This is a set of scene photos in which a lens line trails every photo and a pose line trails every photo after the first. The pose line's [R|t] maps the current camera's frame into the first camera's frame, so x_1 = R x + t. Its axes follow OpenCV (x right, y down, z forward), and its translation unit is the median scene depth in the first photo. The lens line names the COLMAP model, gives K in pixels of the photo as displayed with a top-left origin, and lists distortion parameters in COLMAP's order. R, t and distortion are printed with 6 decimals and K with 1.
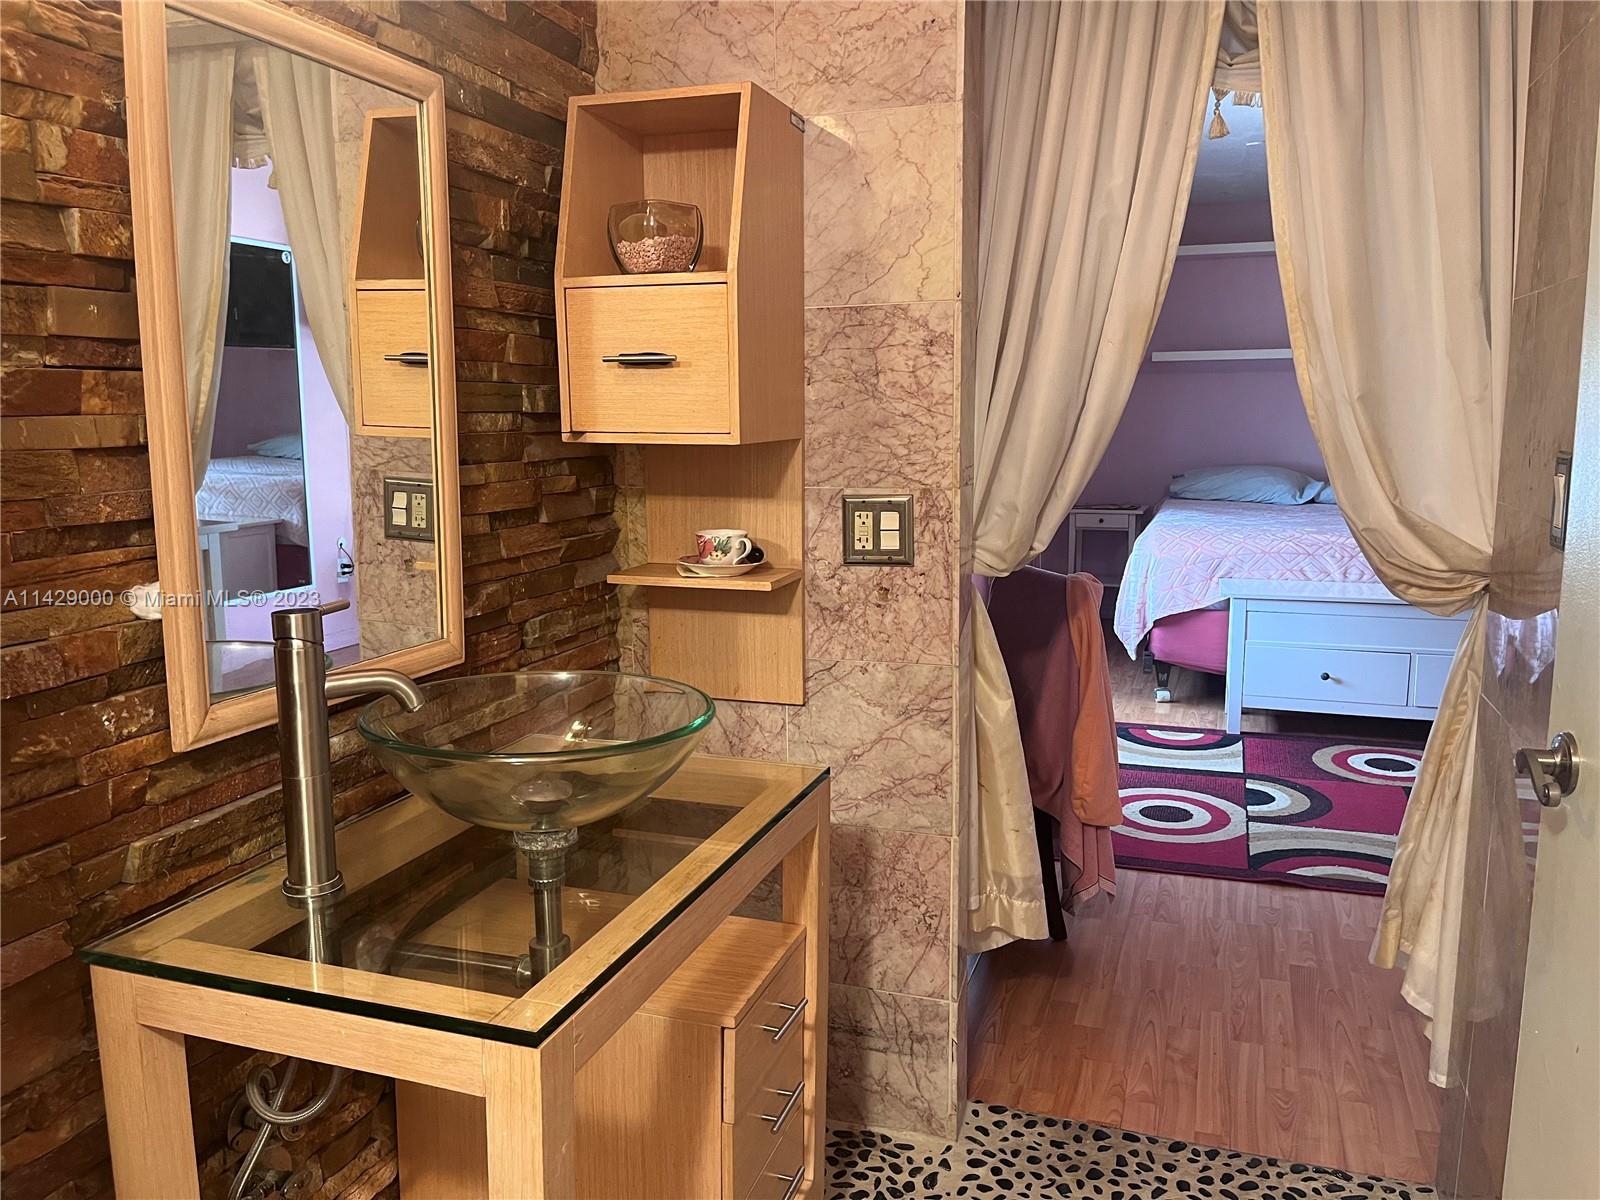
lens RADIAL K [[1249.2, 0, 800.0], [0, 1249.2, 600.0], [0, 0, 1]] dist [-0.000578, -0.000643]
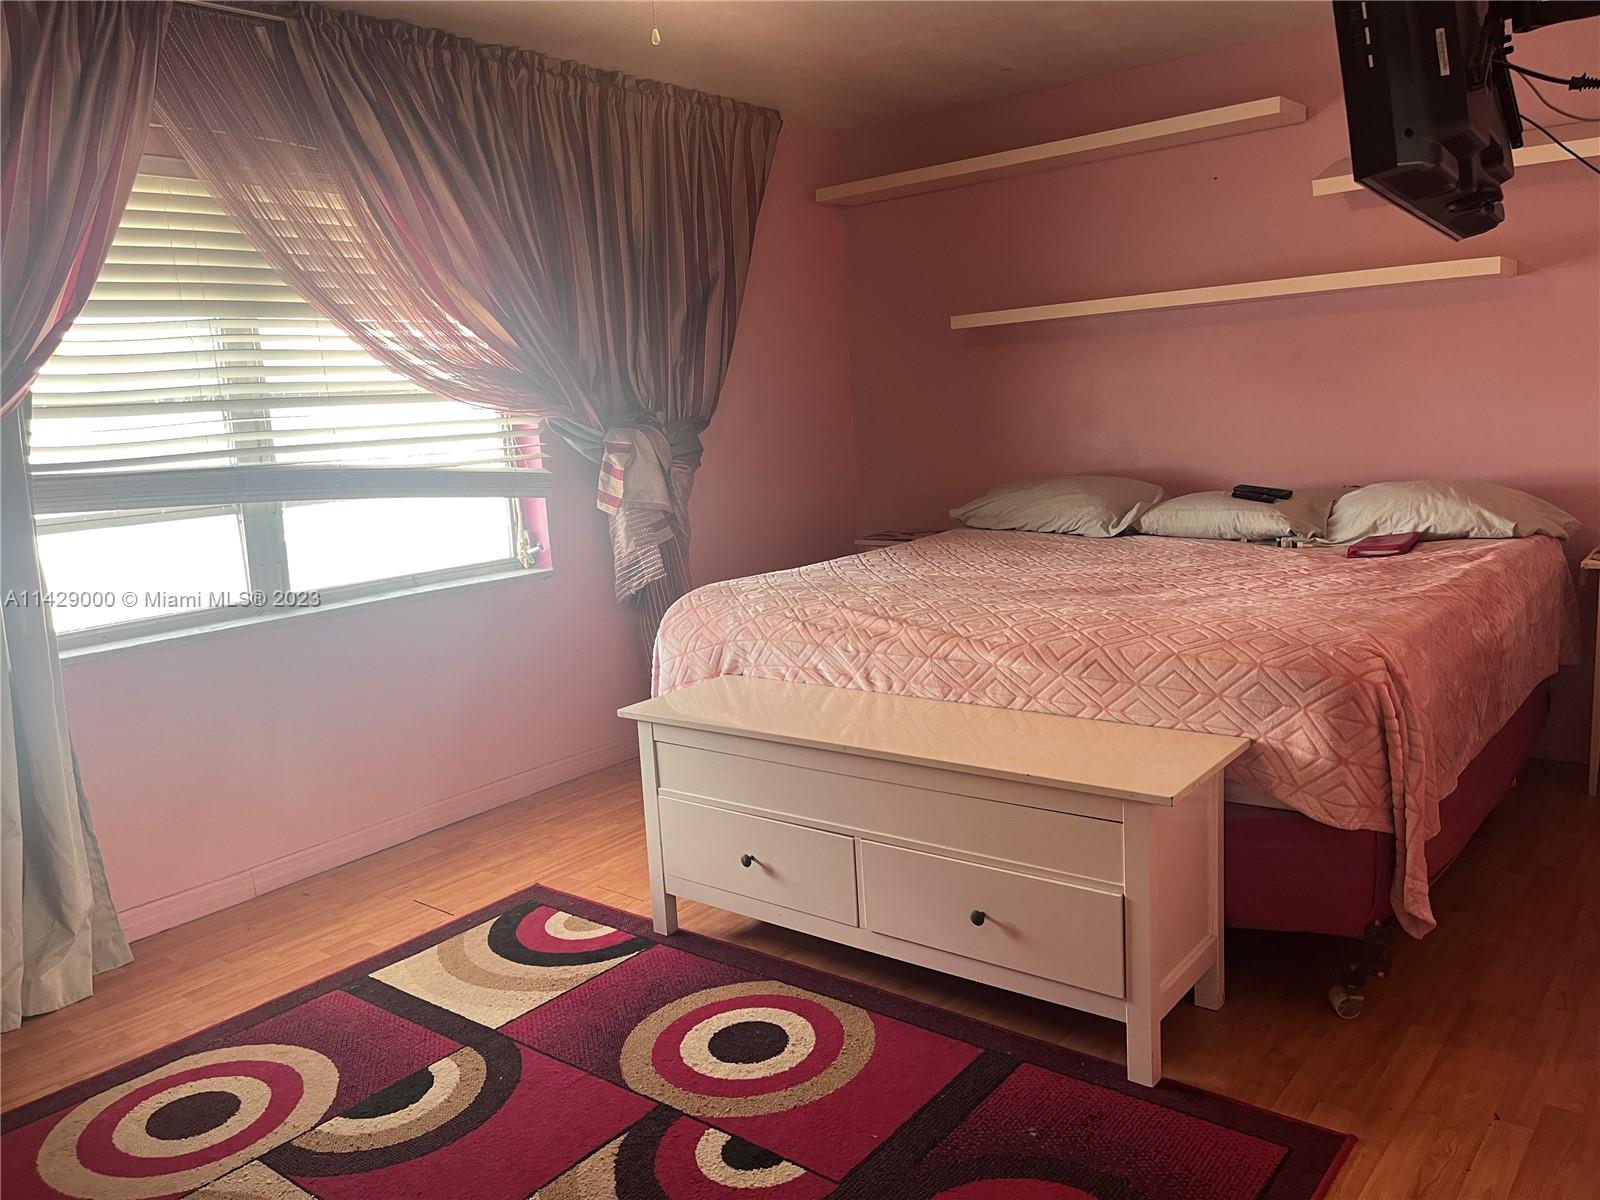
lens RADIAL K [[1217.5, 0, 800.0], [0, 1217.5, 600.0], [0, 0, 1]] dist [0.004242, 0.002140]
pose [[0.935751, 0.007039, -0.352591, 0.650957], [-0.002994, 0.999923, 0.012018, -0.069698], [0.352649, -0.010191, 0.935700, 0.474472]]
